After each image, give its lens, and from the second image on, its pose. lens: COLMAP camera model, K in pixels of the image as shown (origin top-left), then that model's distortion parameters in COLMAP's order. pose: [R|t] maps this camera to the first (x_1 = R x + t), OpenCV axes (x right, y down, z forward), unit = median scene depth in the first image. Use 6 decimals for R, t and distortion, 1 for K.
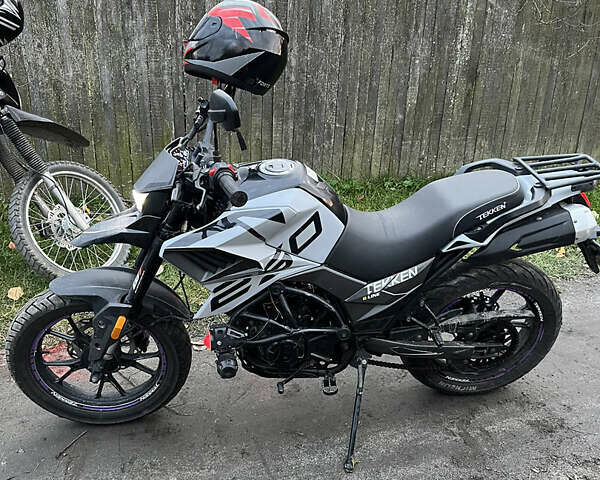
lens RADIAL K [[587.7, 0, 300.0], [0, 587.7, 240.0], [0, 0, 1]] dist [-0.005044, -0.030594]
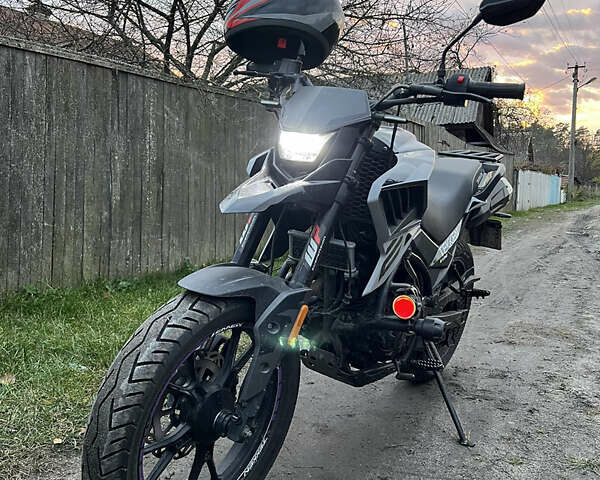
lens RADIAL K [[587.7, 0, 300.0], [0, 587.7, 240.0], [0, 0, 1]] dist [-0.005044, -0.030594]
pose [[0.648274, -0.057421, 0.759239, -0.345121], [0.278254, 0.946048, -0.166036, 0.069698], [-0.708742, 0.318898, 0.629276, 0.216192]]
